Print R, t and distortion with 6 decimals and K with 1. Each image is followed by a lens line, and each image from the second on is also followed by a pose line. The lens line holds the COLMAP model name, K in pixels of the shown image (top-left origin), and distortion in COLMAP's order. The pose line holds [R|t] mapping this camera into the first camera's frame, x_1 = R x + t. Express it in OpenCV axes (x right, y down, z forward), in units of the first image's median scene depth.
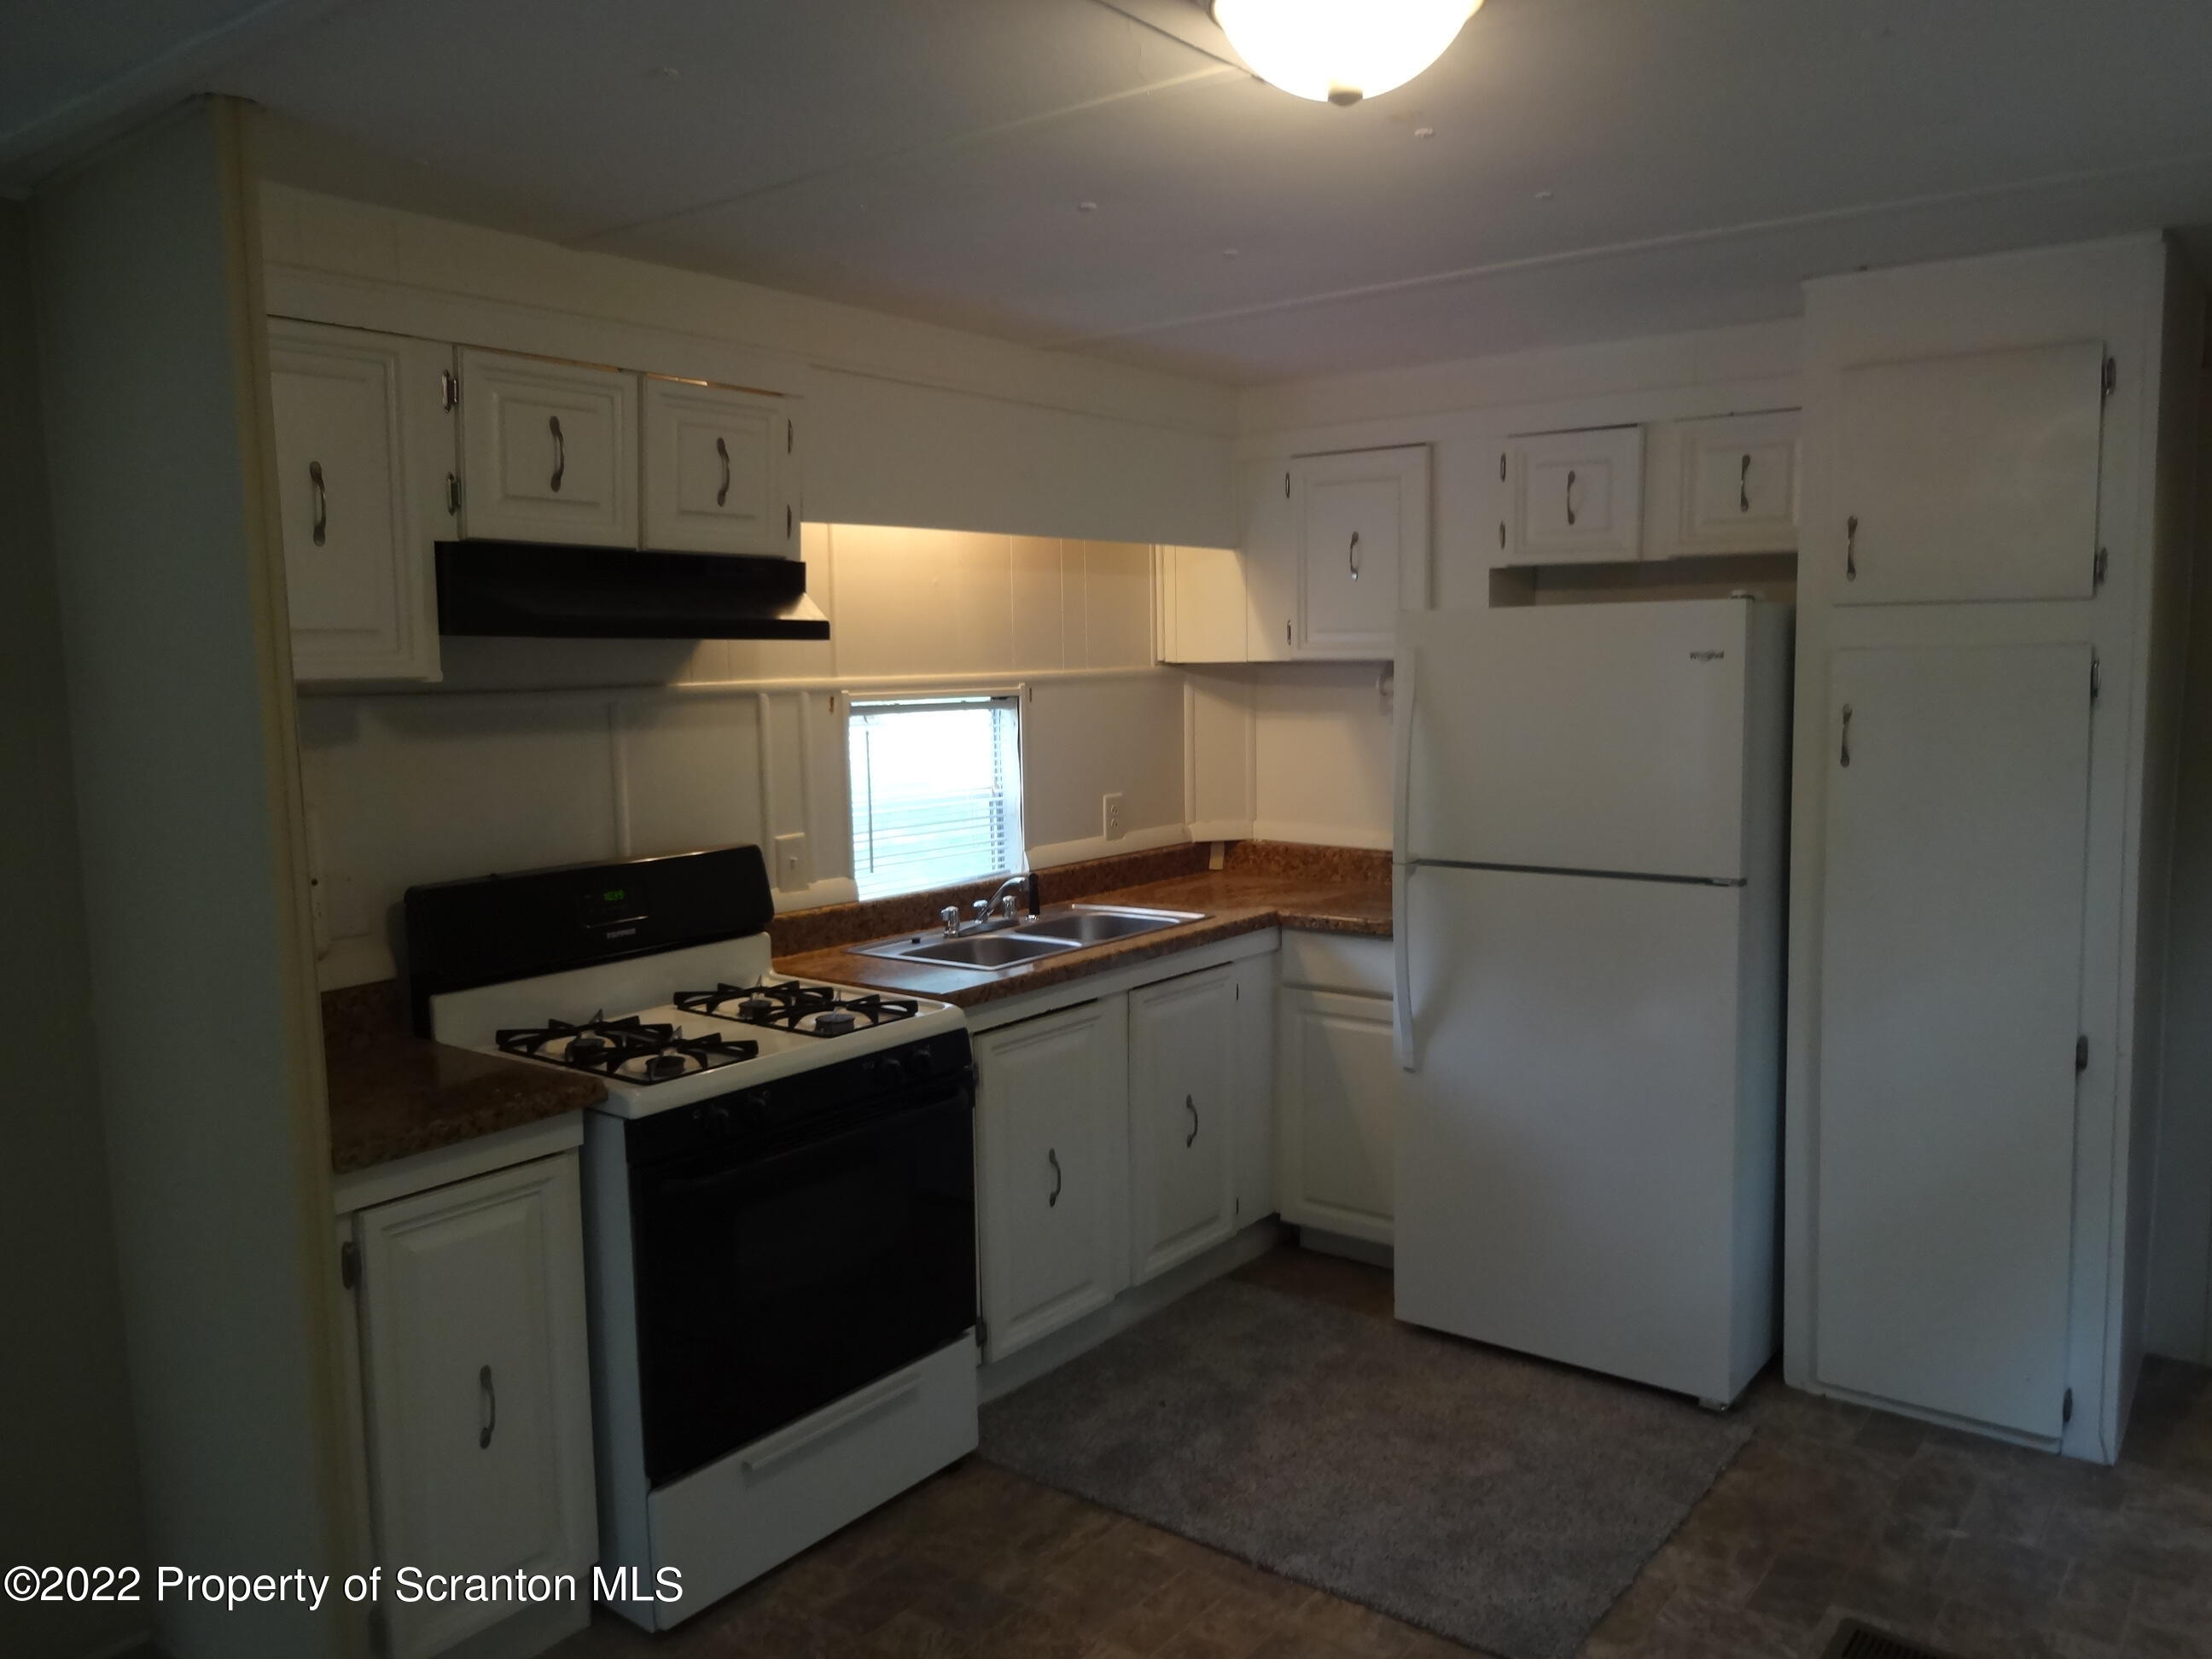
lens RADIAL K [[1612.8, 0, 1106.0], [0, 1612.8, 829.5], [0, 0, 1]] dist [-0.027521, 0.001250]
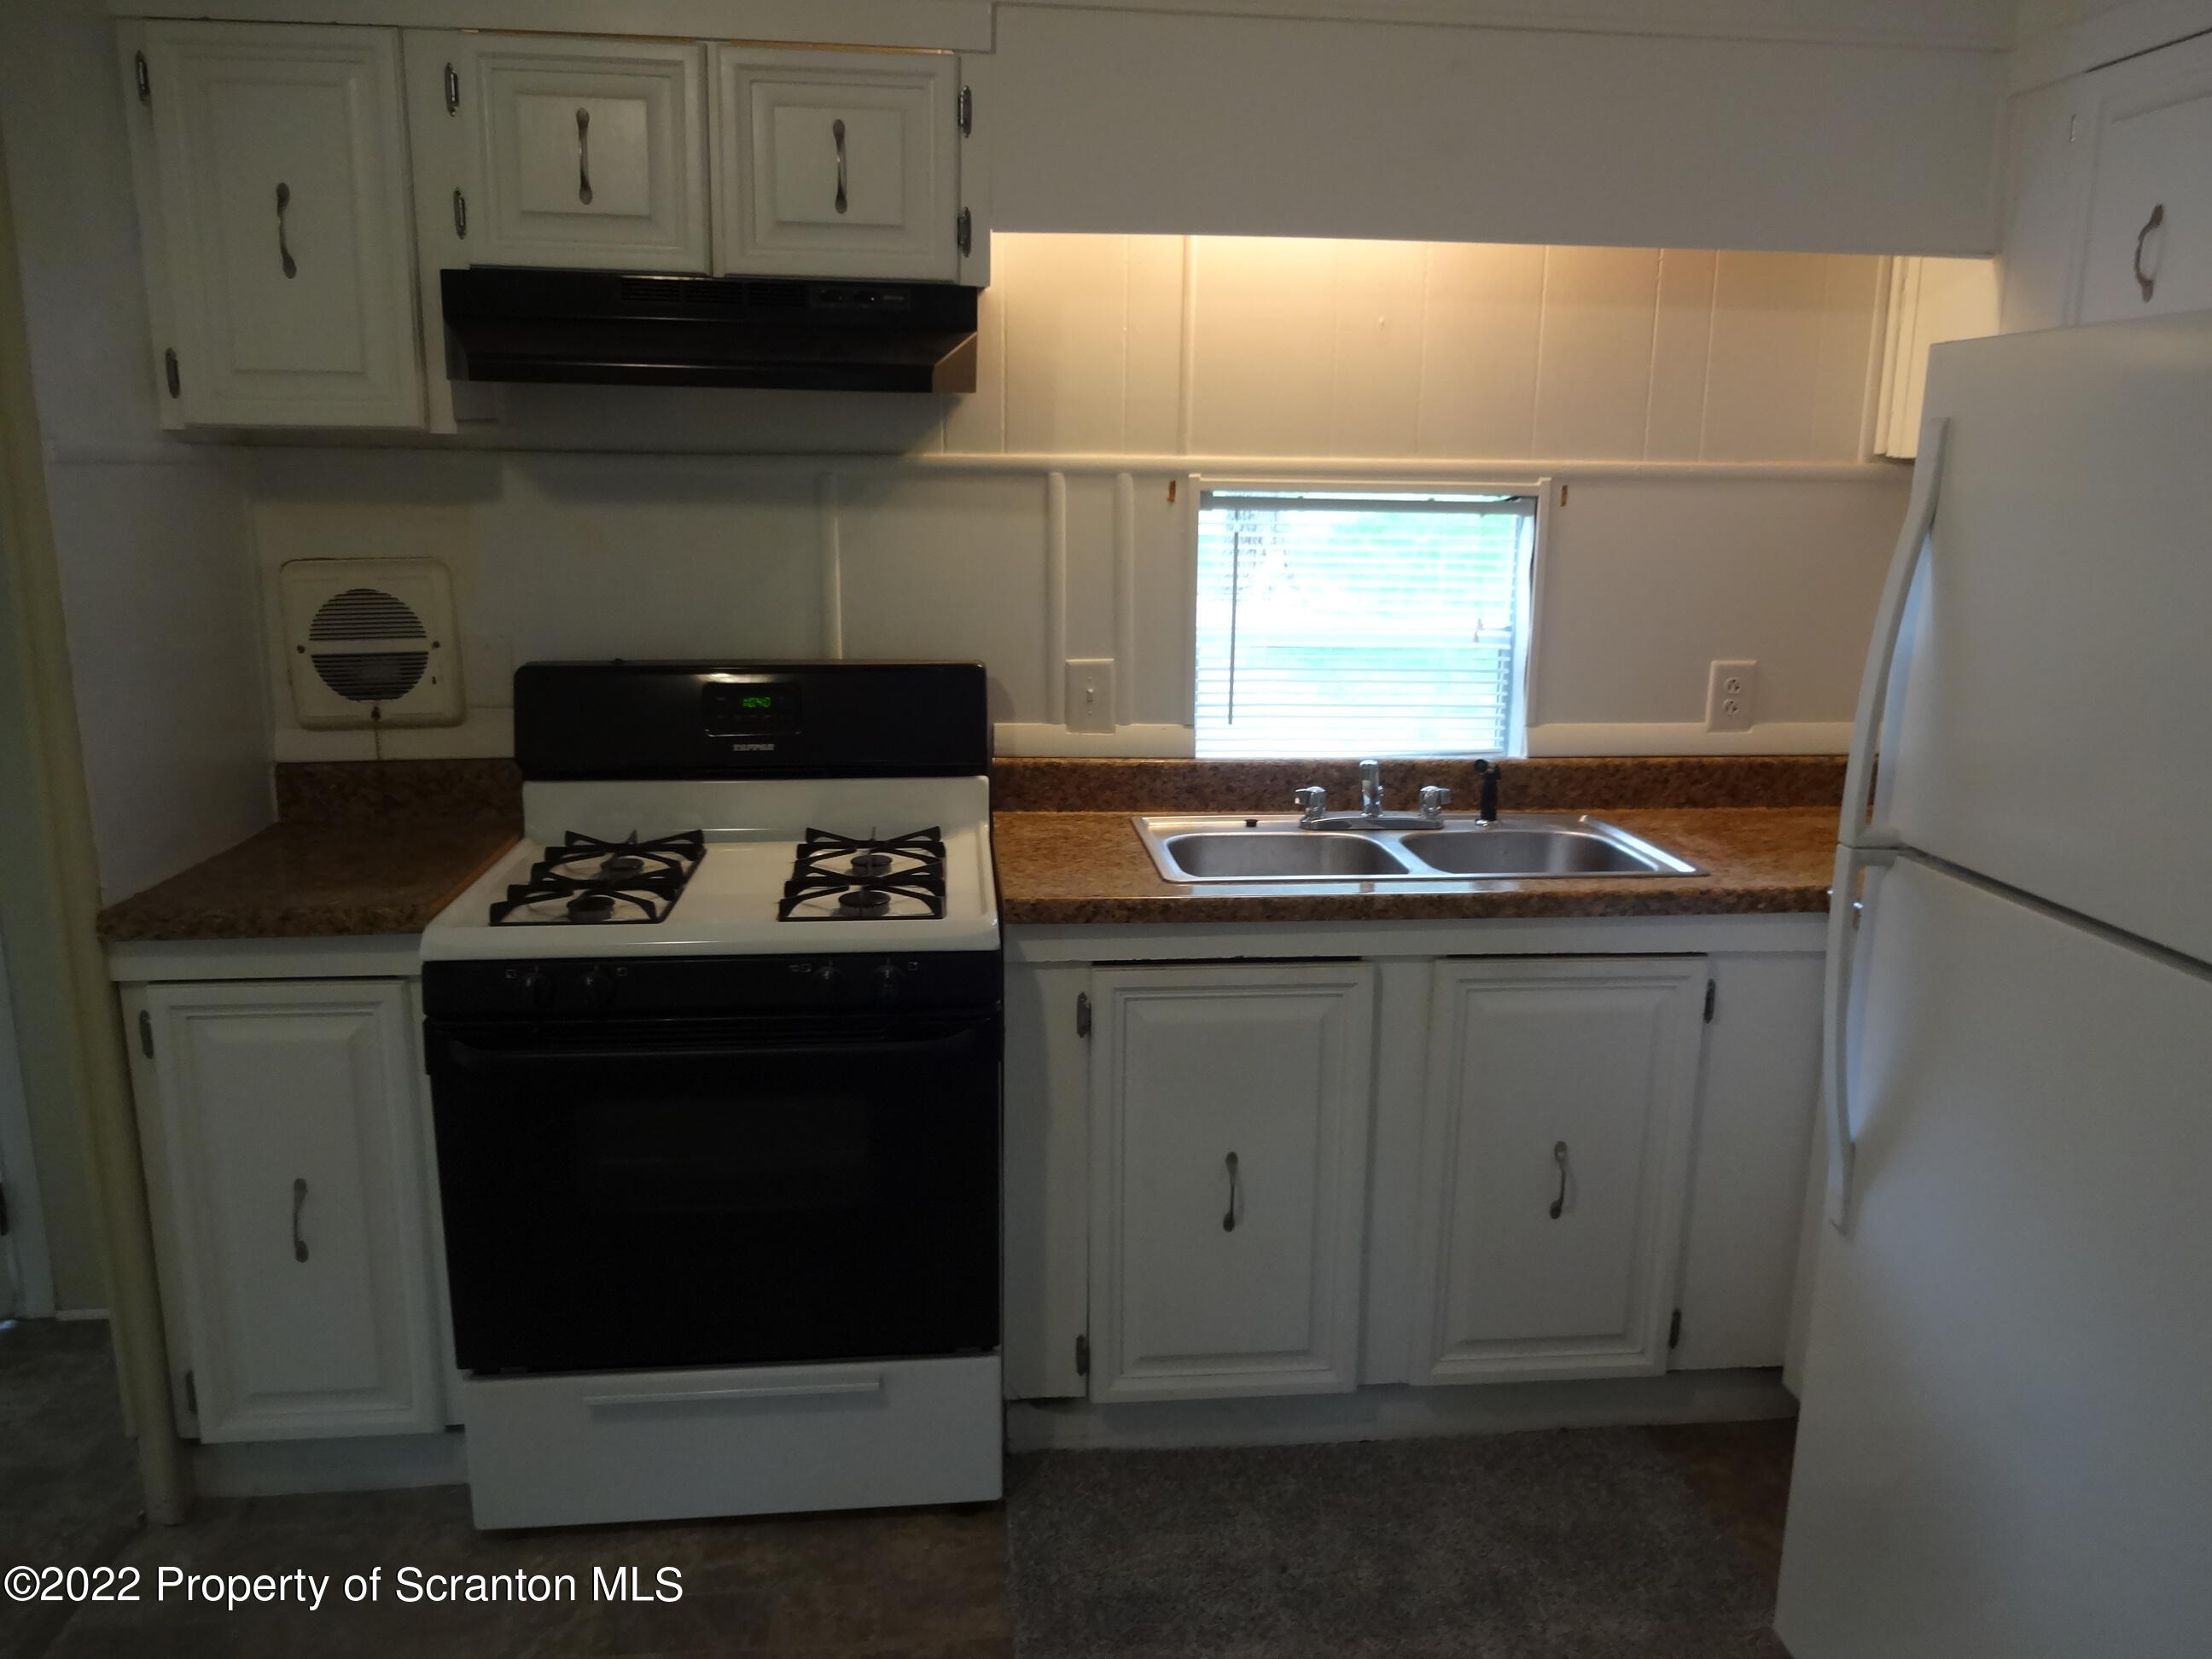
lens RADIAL K [[1653.2, 0, 1106.0], [0, 1653.2, 829.5], [0, 0, 1]] dist [0.001864, 0.001361]
pose [[0.695616, 0.185259, -0.694116, 0.375186], [-0.102776, 0.981903, 0.159072, -0.043307], [0.711024, -0.039315, 0.702068, 0.439905]]
